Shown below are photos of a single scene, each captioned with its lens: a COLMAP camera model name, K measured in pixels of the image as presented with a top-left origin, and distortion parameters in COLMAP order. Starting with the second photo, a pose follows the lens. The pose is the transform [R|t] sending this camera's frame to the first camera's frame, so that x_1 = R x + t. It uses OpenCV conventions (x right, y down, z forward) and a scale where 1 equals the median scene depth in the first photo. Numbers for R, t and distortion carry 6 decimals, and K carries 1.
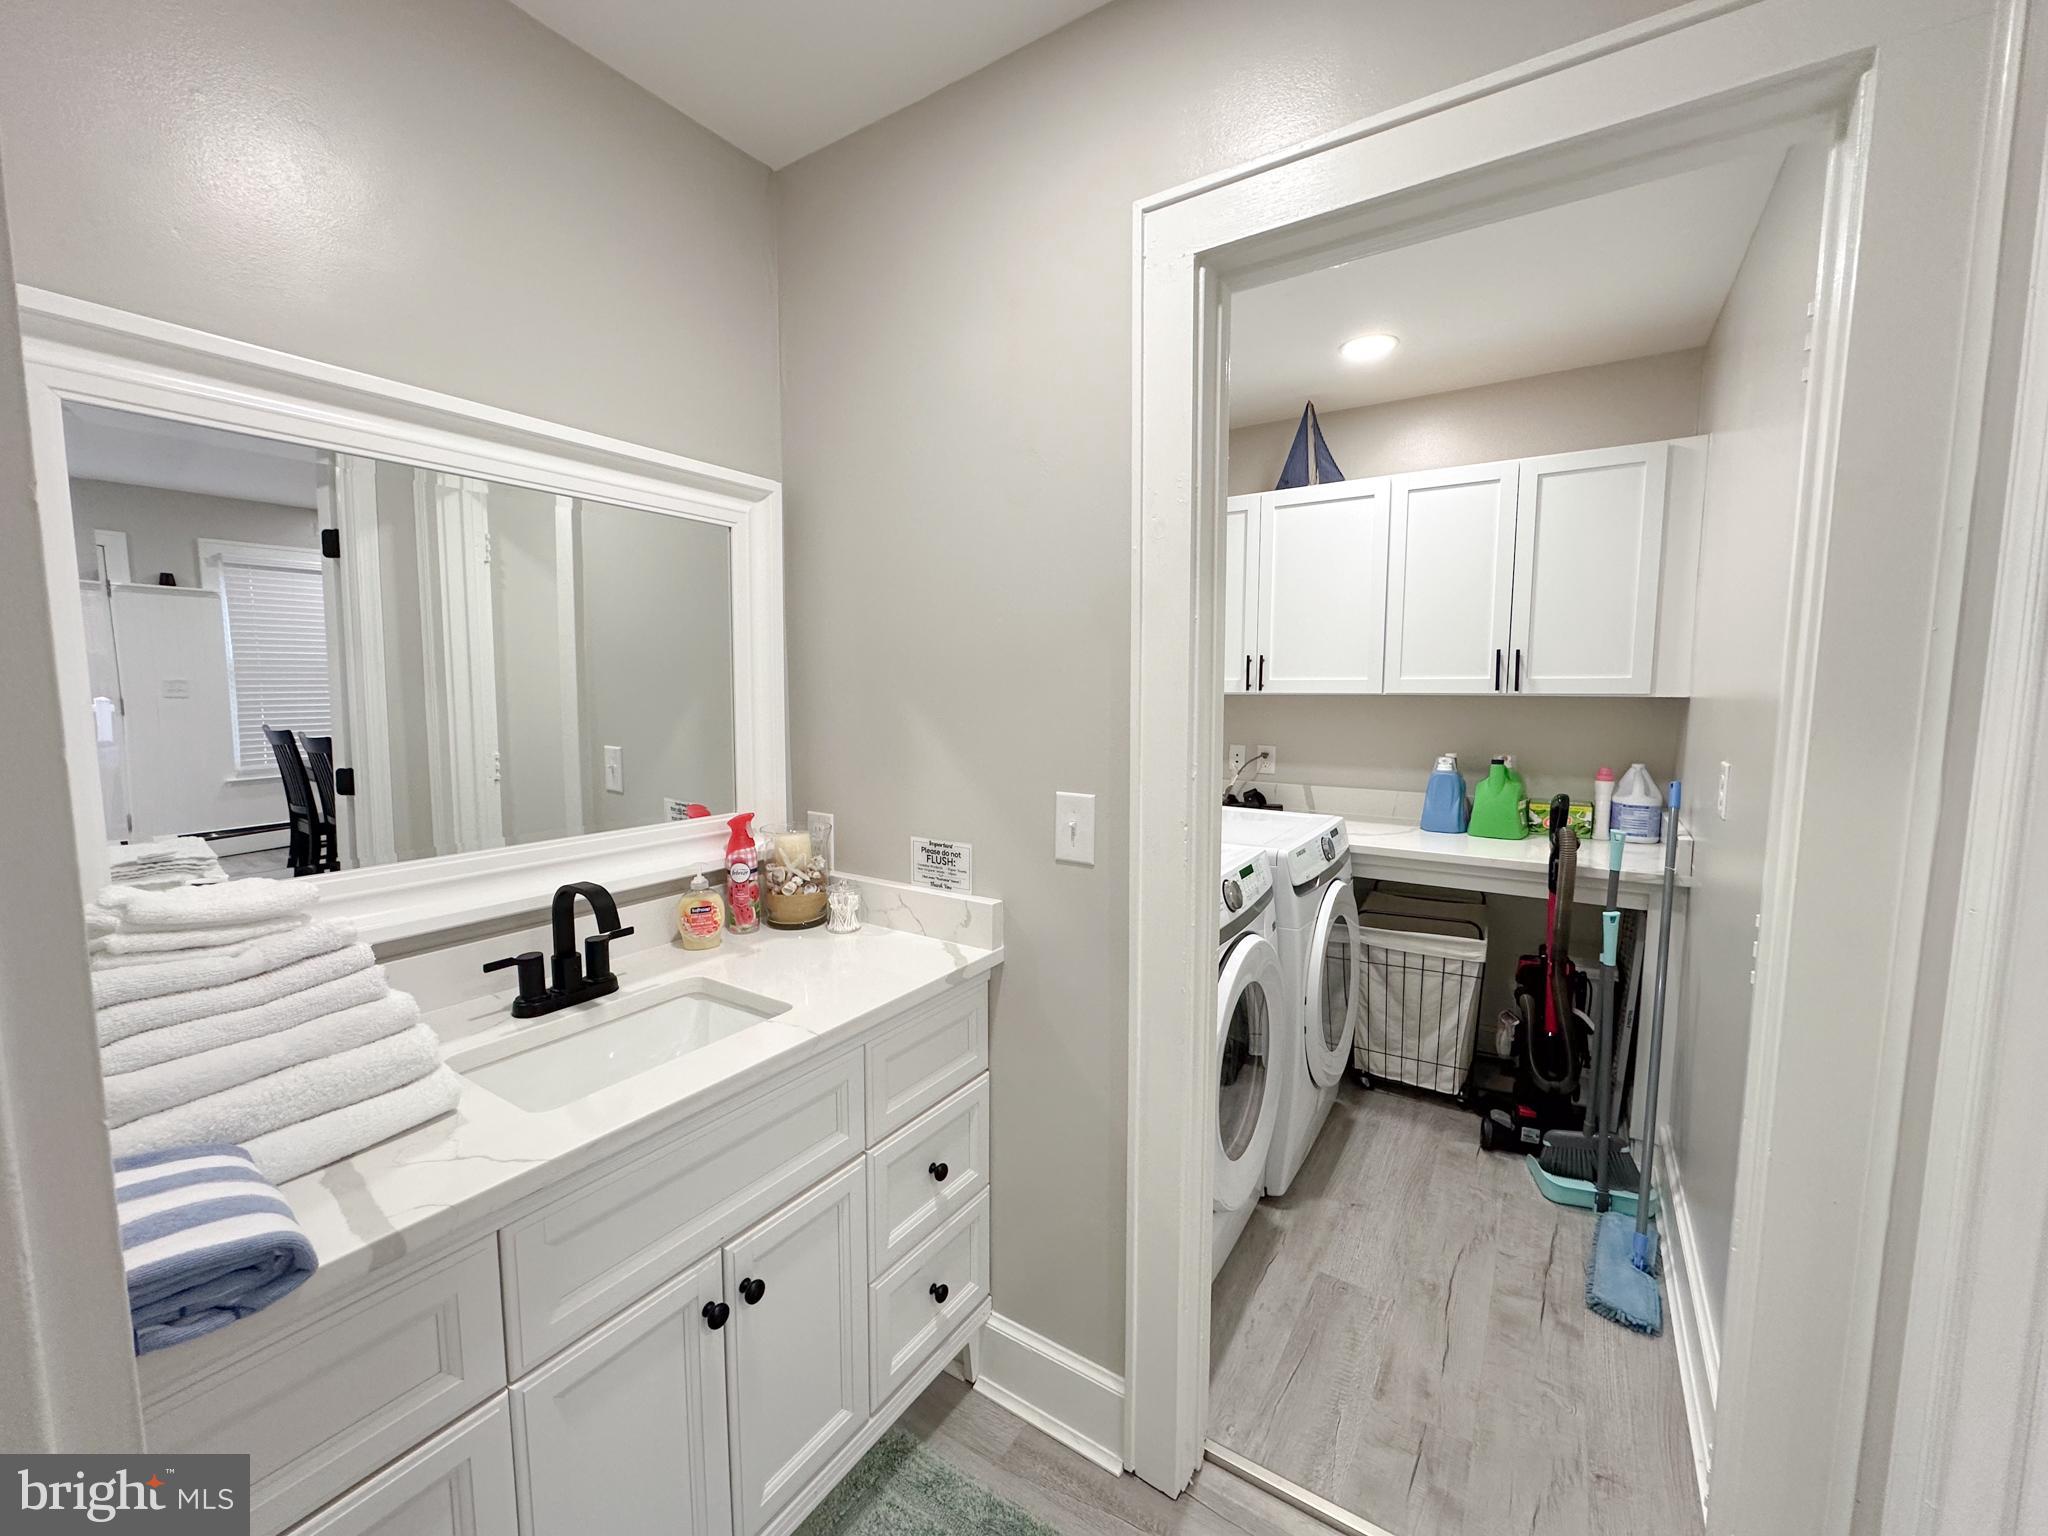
lens RADIAL K [[813.5, 0, 1020.9], [0, 813.5, 770.0], [0, 0, 1]] dist [-0.005954, 0.000404]
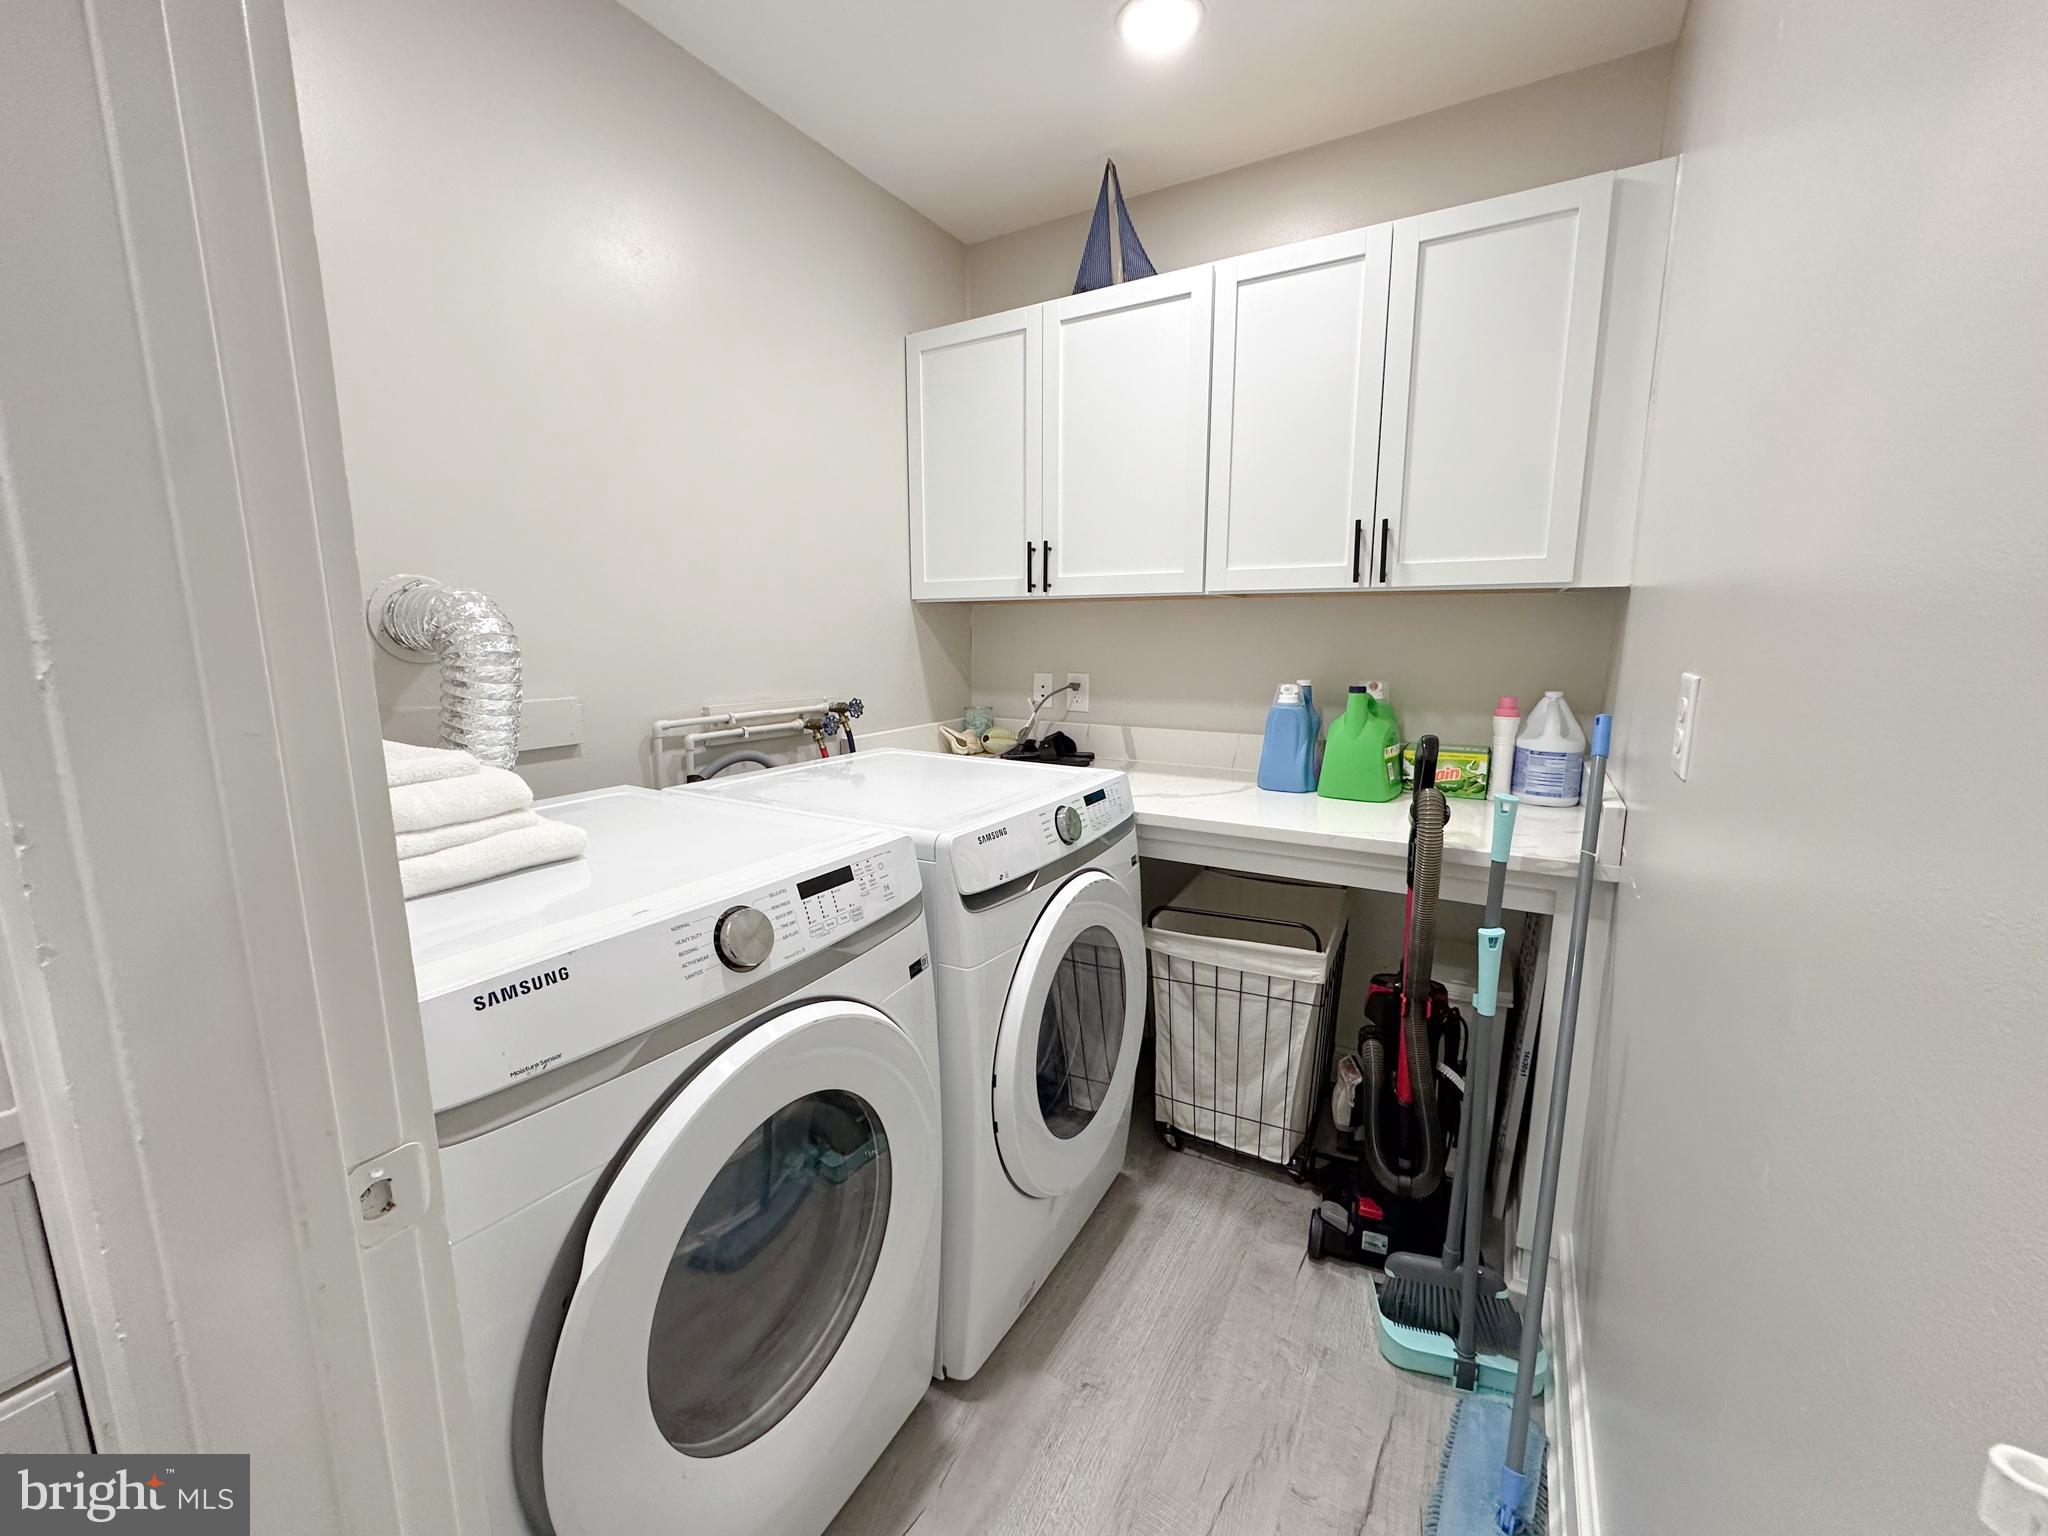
lens RADIAL K [[813.5, 0, 1020.9], [0, 813.5, 770.0], [0, 0, 1]] dist [-0.005954, 0.000404]
pose [[0.998650, -0.008478, 0.051250, 0.291336], [0.005123, 0.997856, 0.065252, 0.012598], [-0.051693, -0.064901, 0.996552, 0.353943]]
